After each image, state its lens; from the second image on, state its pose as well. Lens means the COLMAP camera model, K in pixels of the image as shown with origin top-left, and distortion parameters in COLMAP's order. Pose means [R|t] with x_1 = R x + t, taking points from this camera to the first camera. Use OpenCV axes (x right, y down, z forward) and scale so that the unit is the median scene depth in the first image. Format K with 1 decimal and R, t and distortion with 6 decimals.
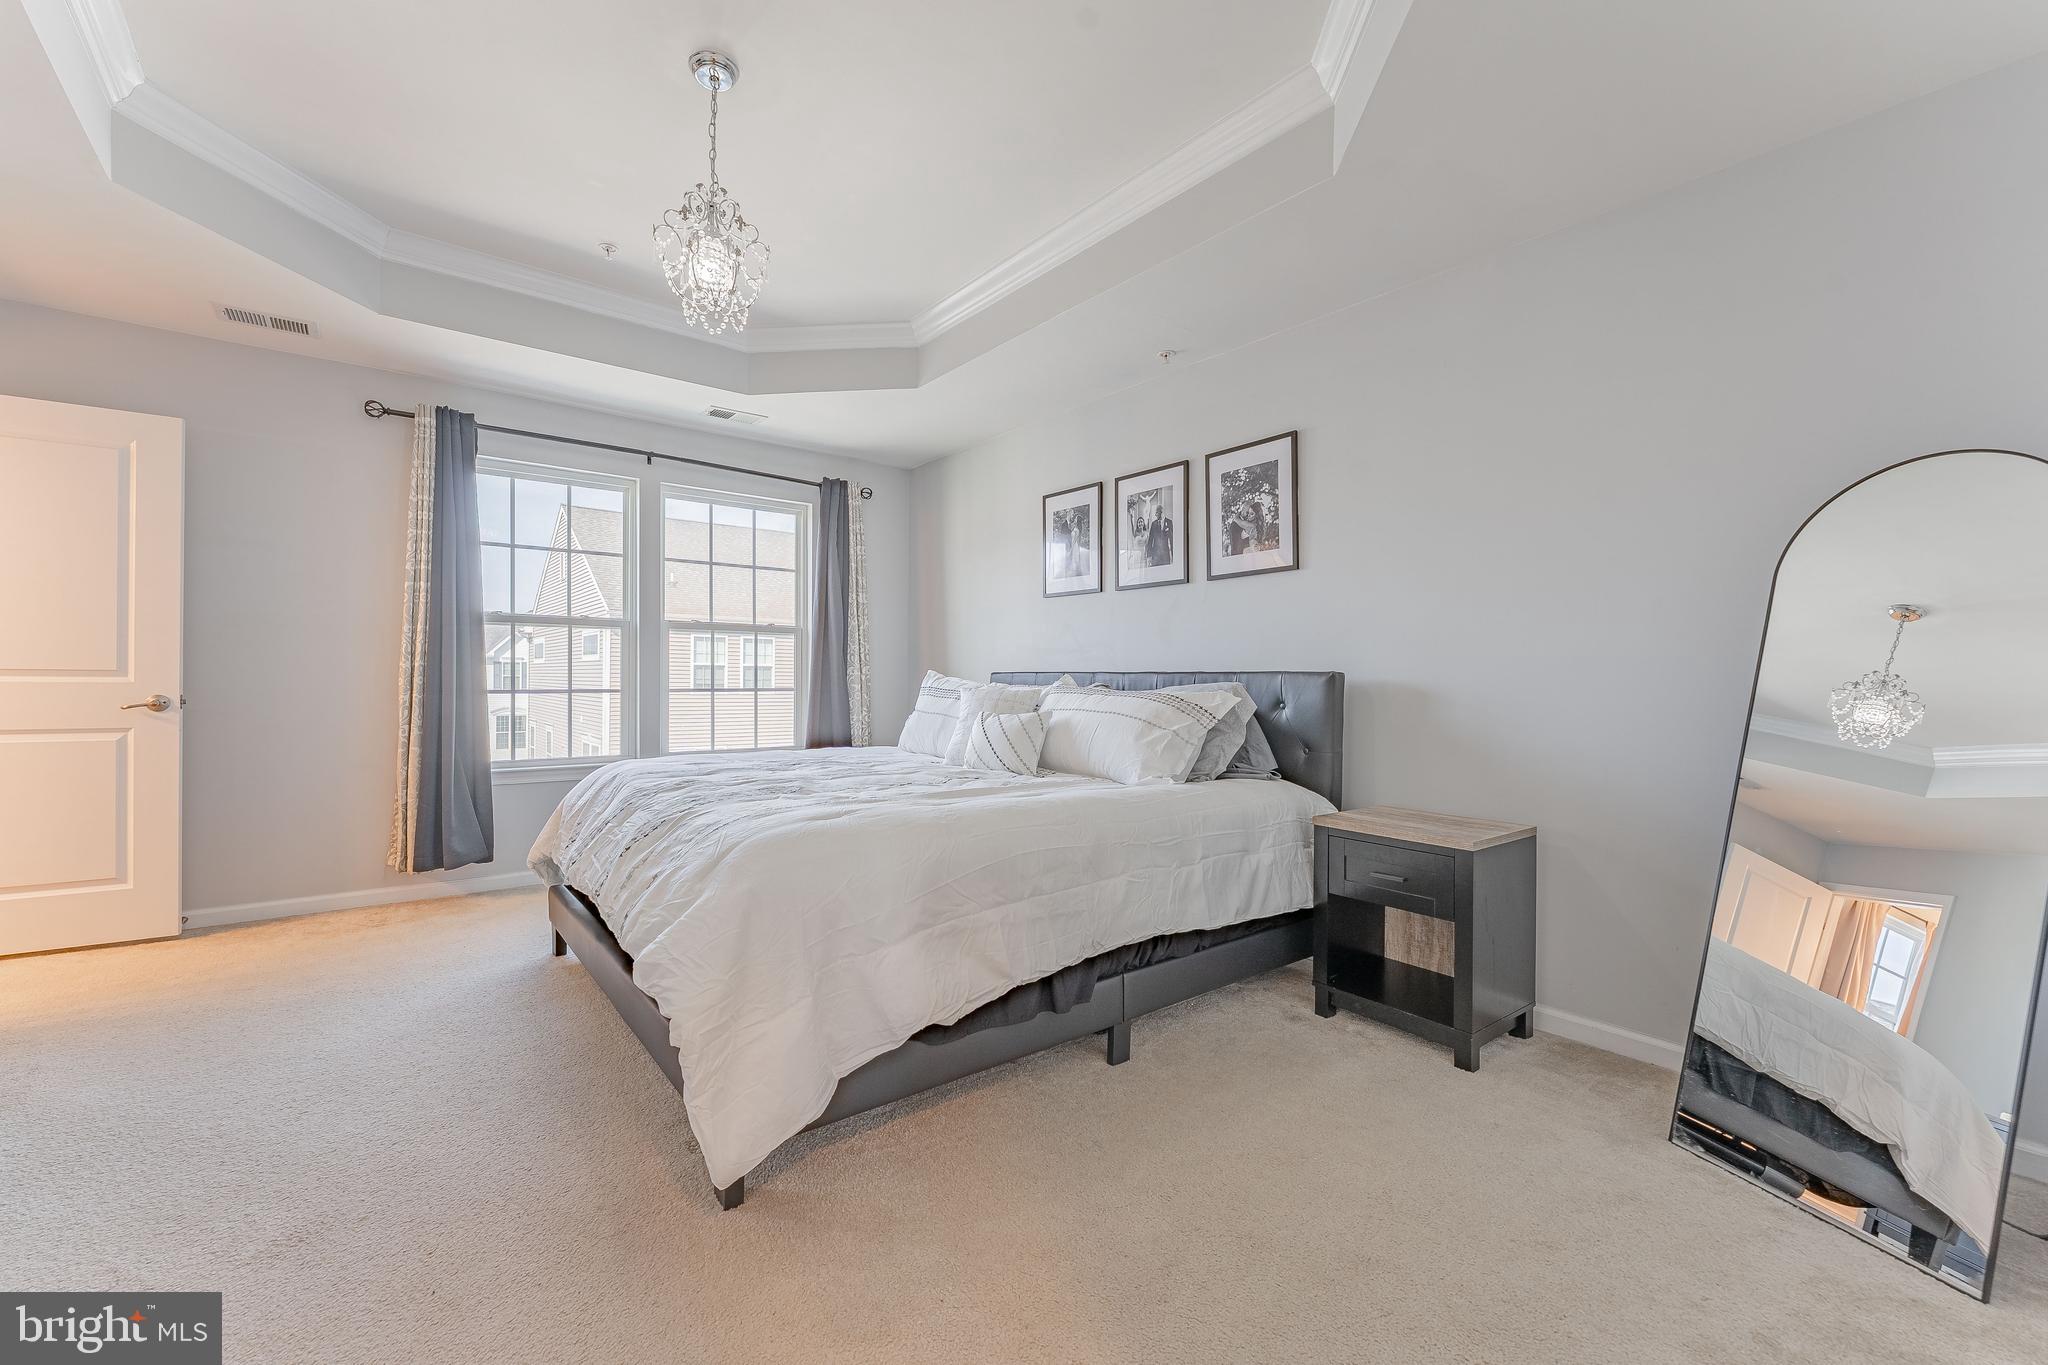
lens RADIAL K [[828.9, 0, 1019.7], [0, 828.9, 678.0], [0, 0, 1]] dist [-0.002969, 0.000020]
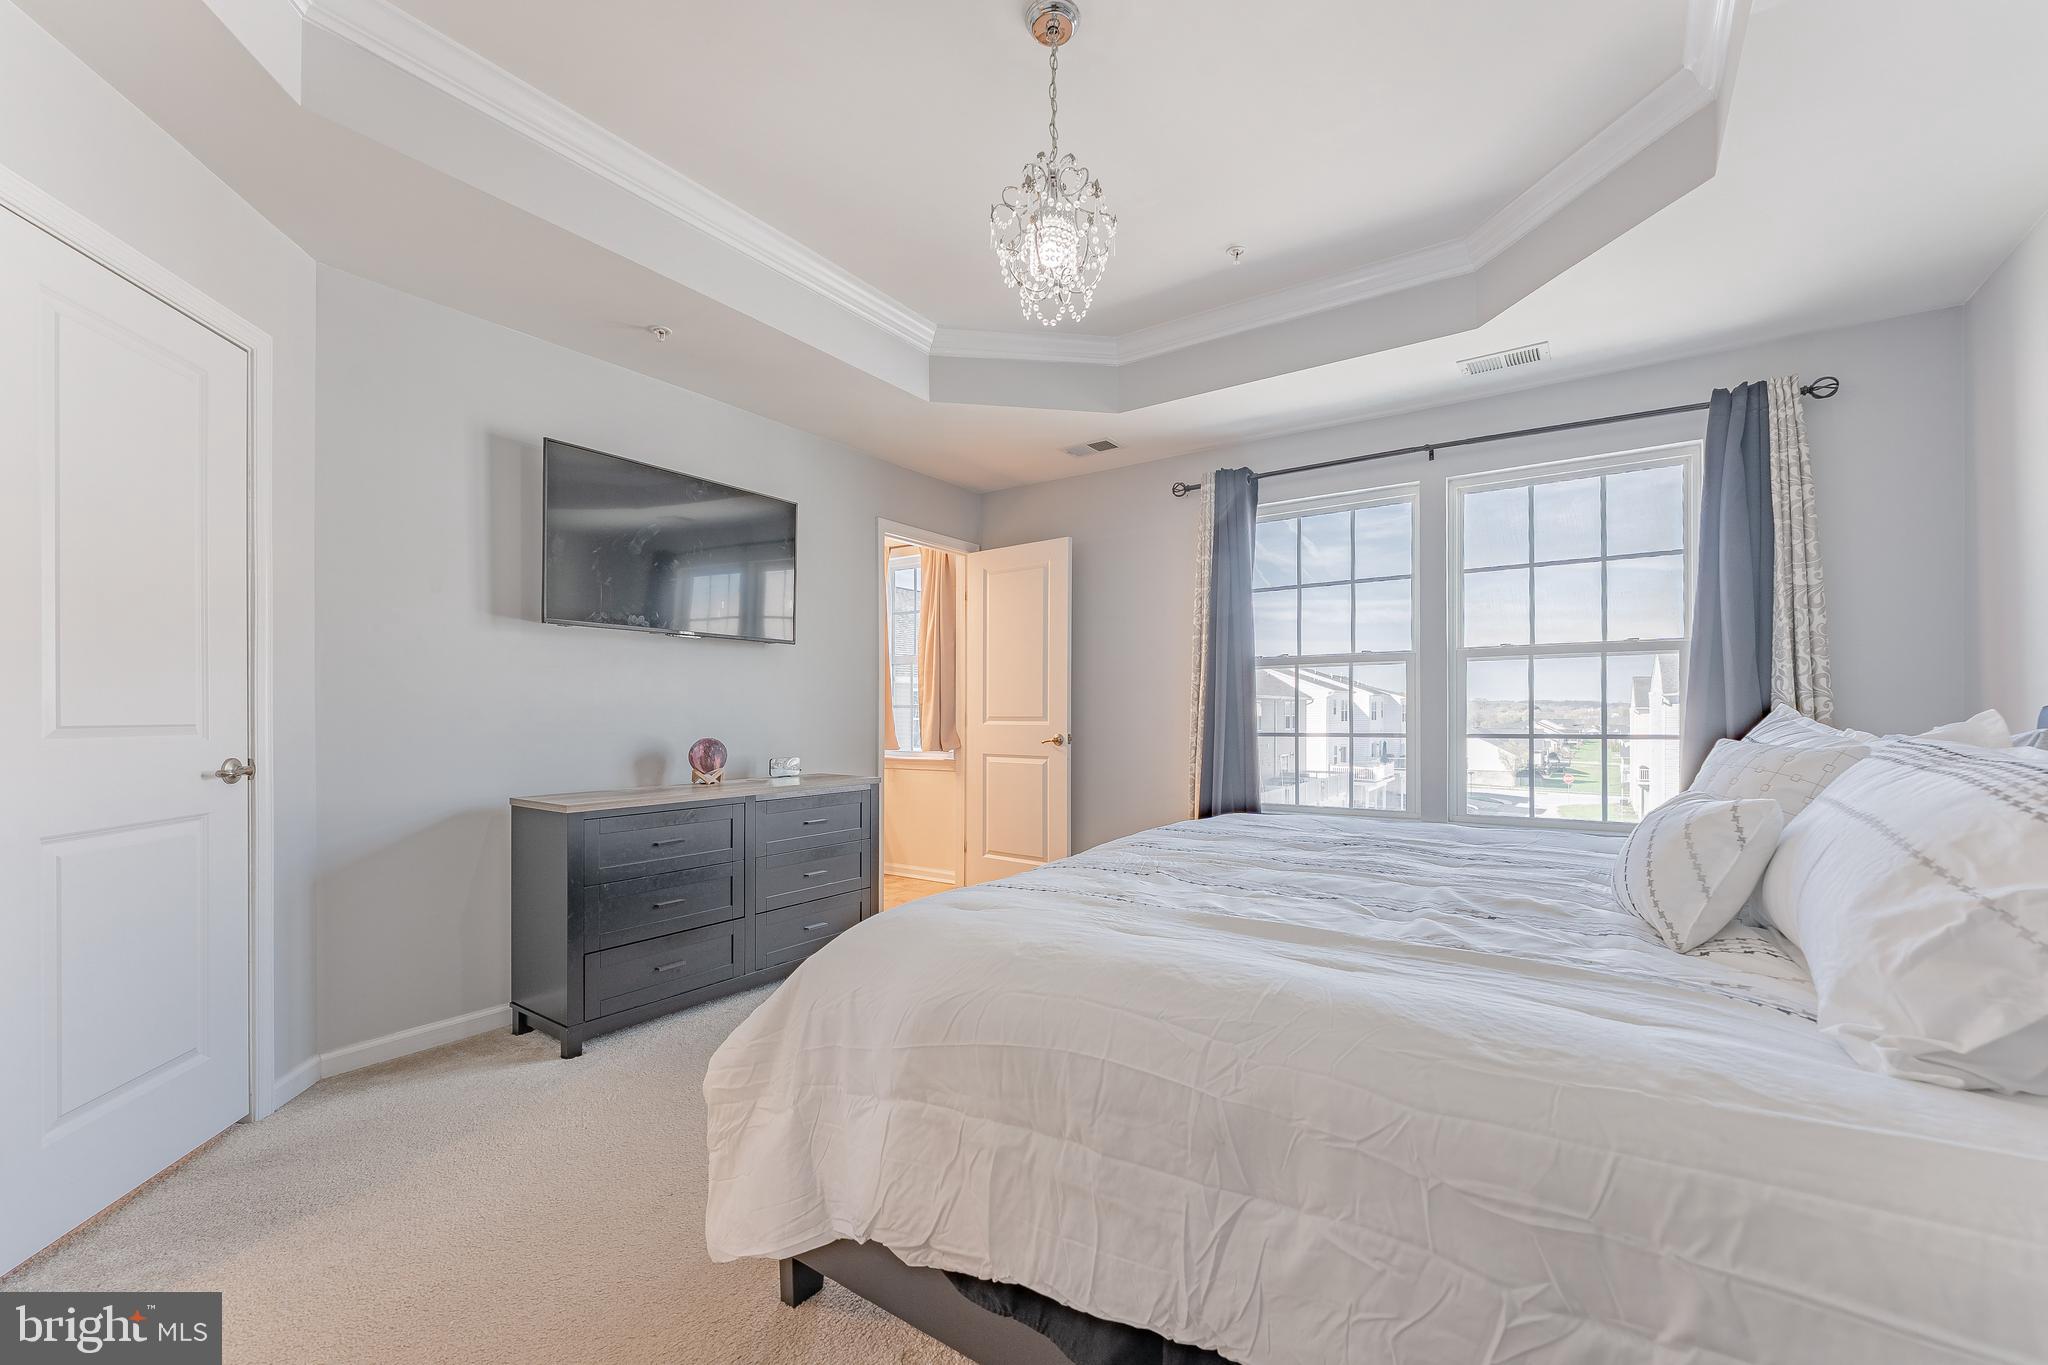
lens RADIAL K [[828.9, 0, 990.3], [0, 828.9, 720.7], [0, 0, 1]] dist [-0.002969, 0.000020]
pose [[0.288282, -0.003522, -0.957539, 0.237281], [0.005985, 0.999980, -0.001876, -0.000450], [0.957527, -0.005190, 0.288297, 0.378174]]
